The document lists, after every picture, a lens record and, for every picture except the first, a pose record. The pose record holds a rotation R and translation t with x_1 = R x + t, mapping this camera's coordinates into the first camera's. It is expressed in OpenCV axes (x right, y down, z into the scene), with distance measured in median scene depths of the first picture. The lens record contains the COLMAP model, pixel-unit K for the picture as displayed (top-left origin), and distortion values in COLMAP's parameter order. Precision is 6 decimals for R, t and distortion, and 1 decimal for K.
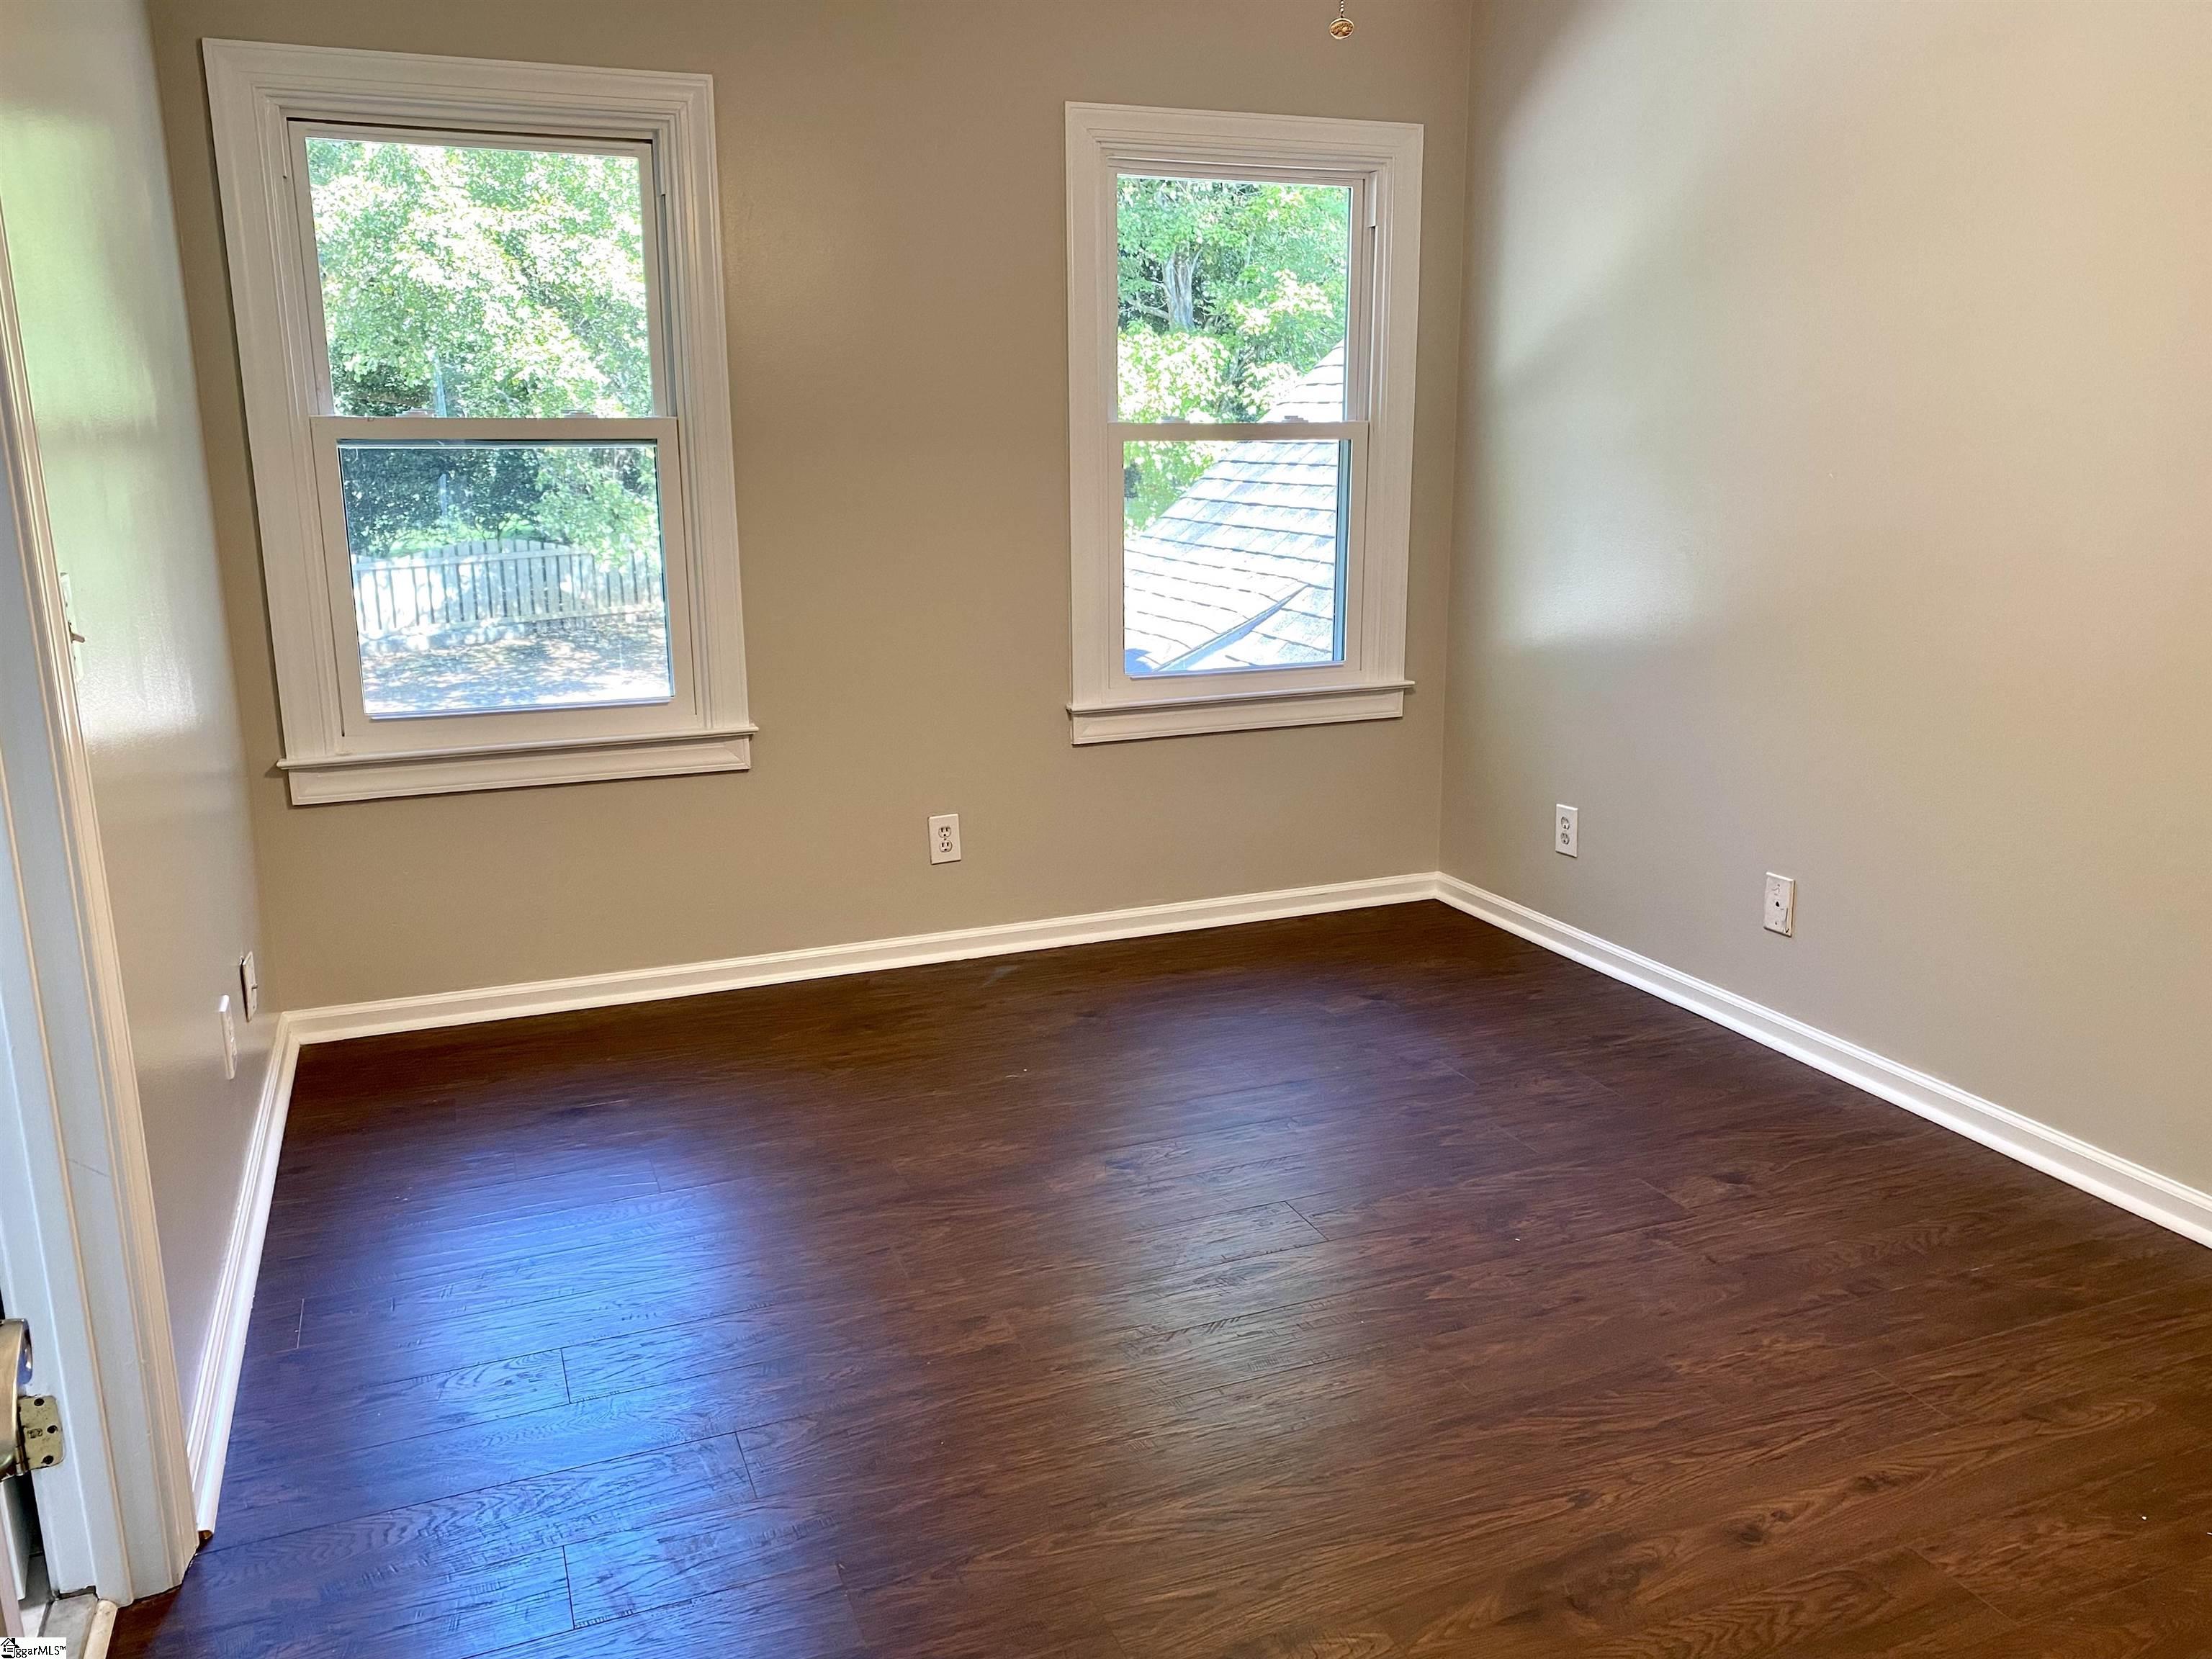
lens RADIAL K [[1700.5, 0, 1123.6], [0, 1700.5, 808.5], [0, 0, 1]] dist [0.024558, -0.013075]
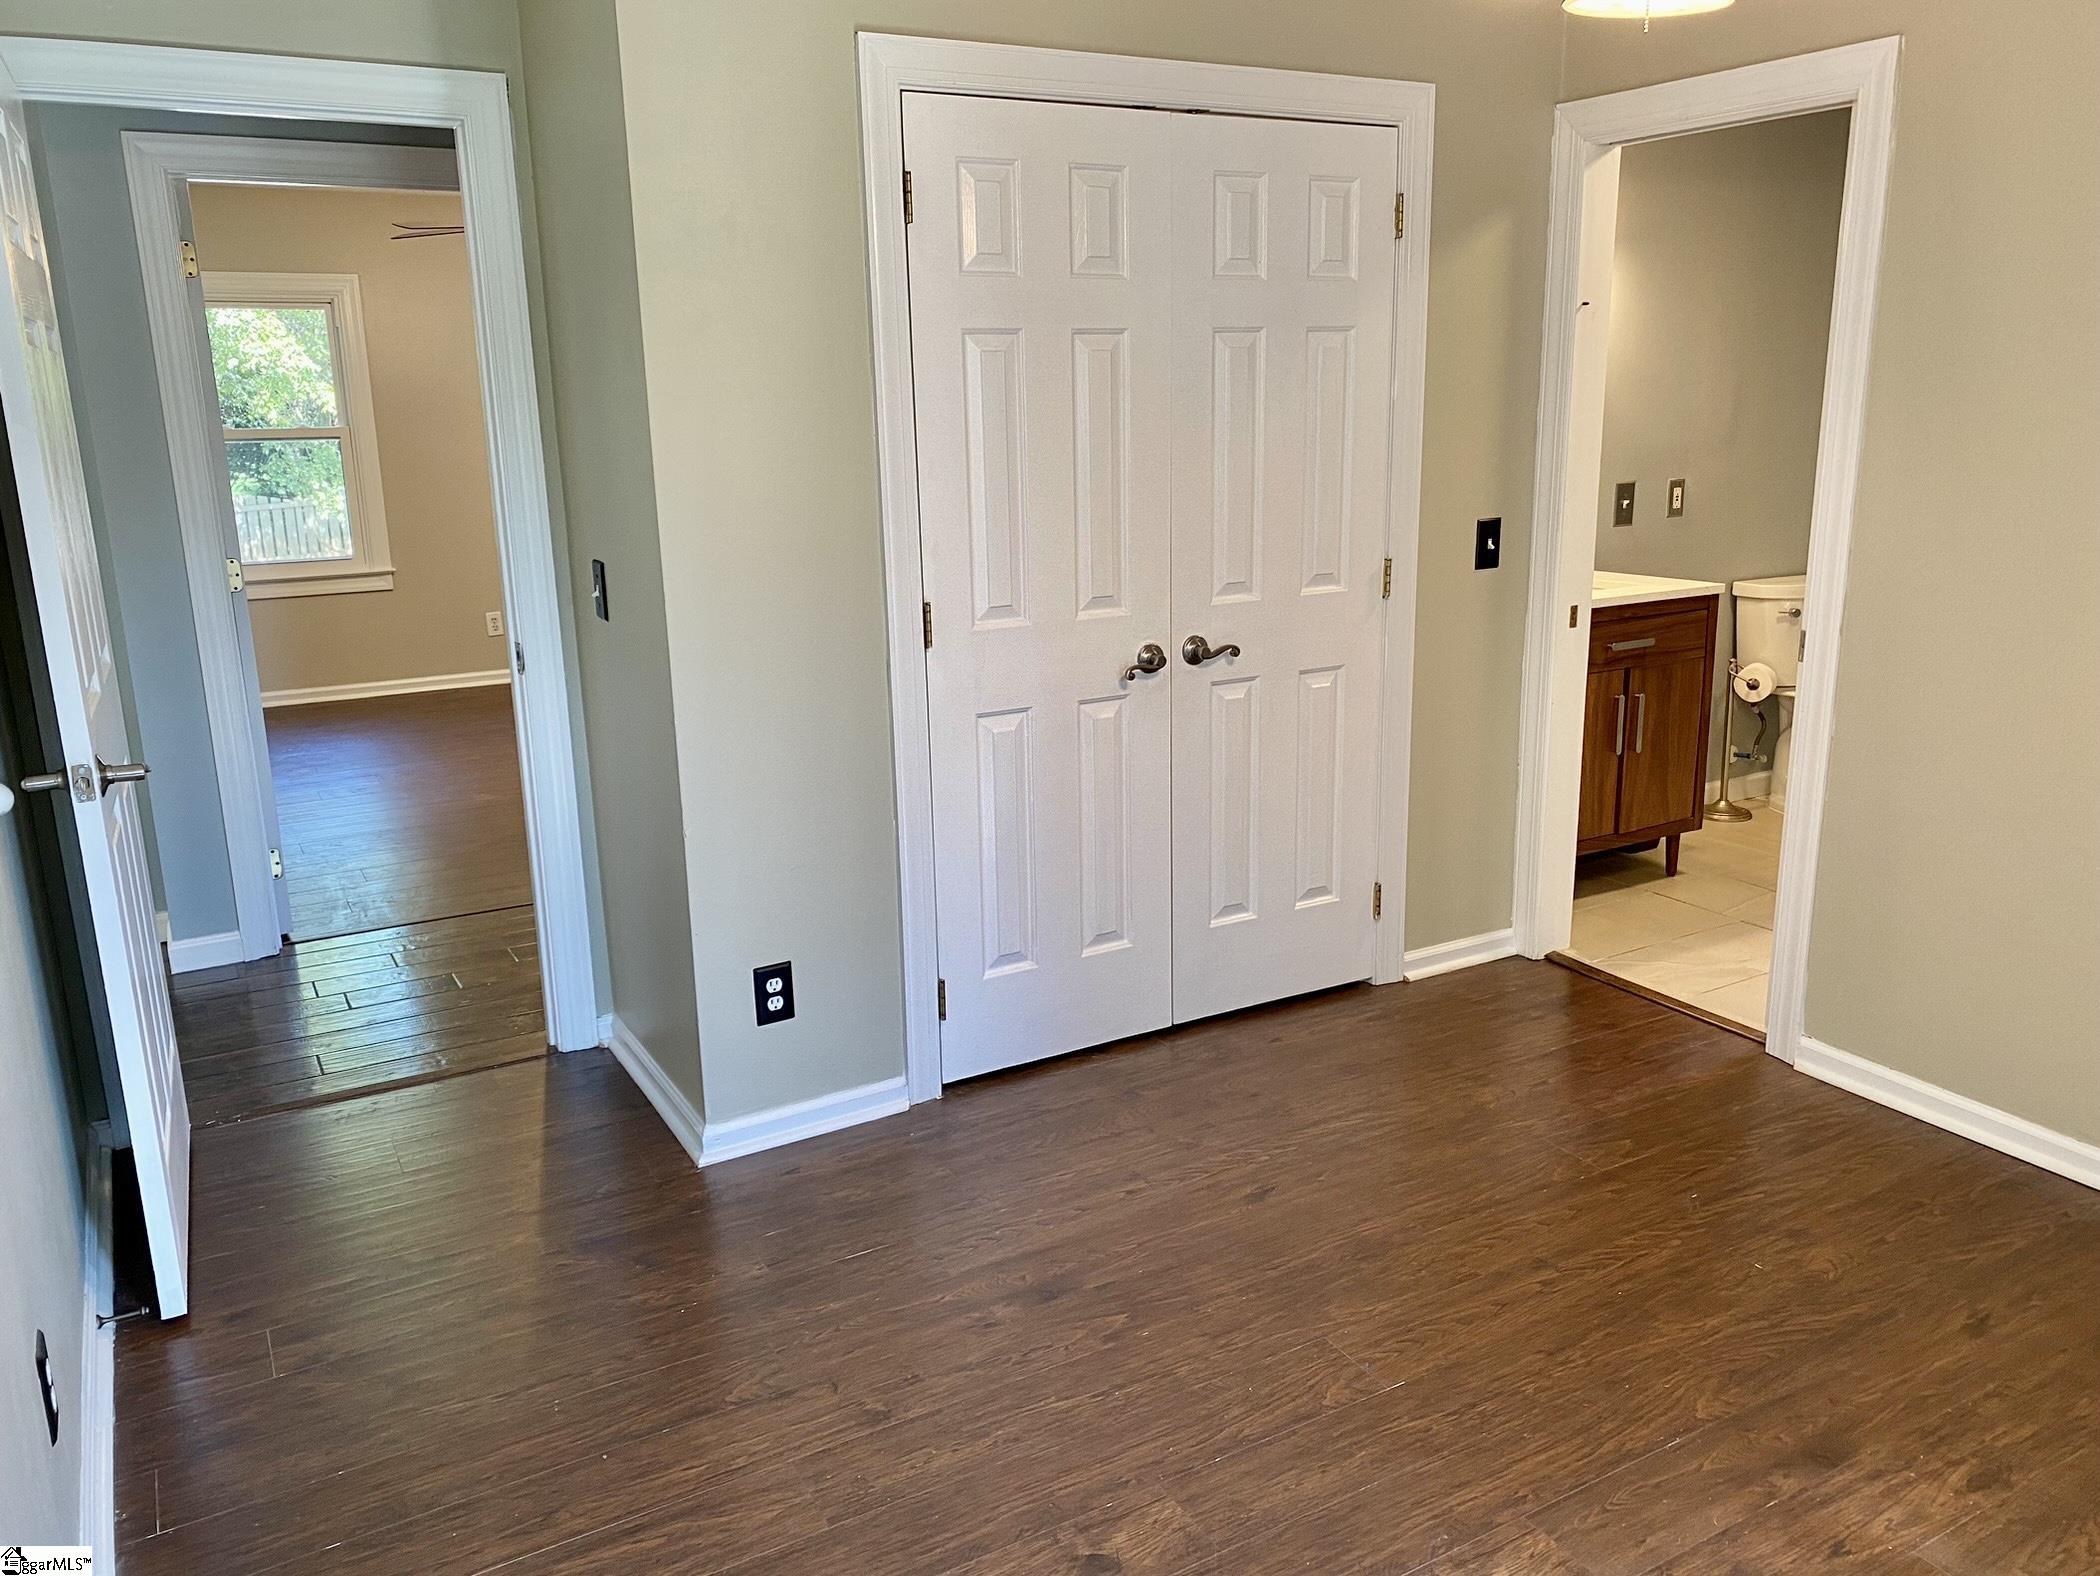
lens RADIAL K [[1614.4, 0, 1066.7], [0, 1614.4, 768.0], [0, 0, 1]] dist [0.024558, -0.013075]
pose [[0.991350, -0.040359, 0.124887, 0.336545], [0.038393, 0.999099, 0.018108, 0.185780], [-0.125505, -0.013157, 0.992006, -1.068623]]
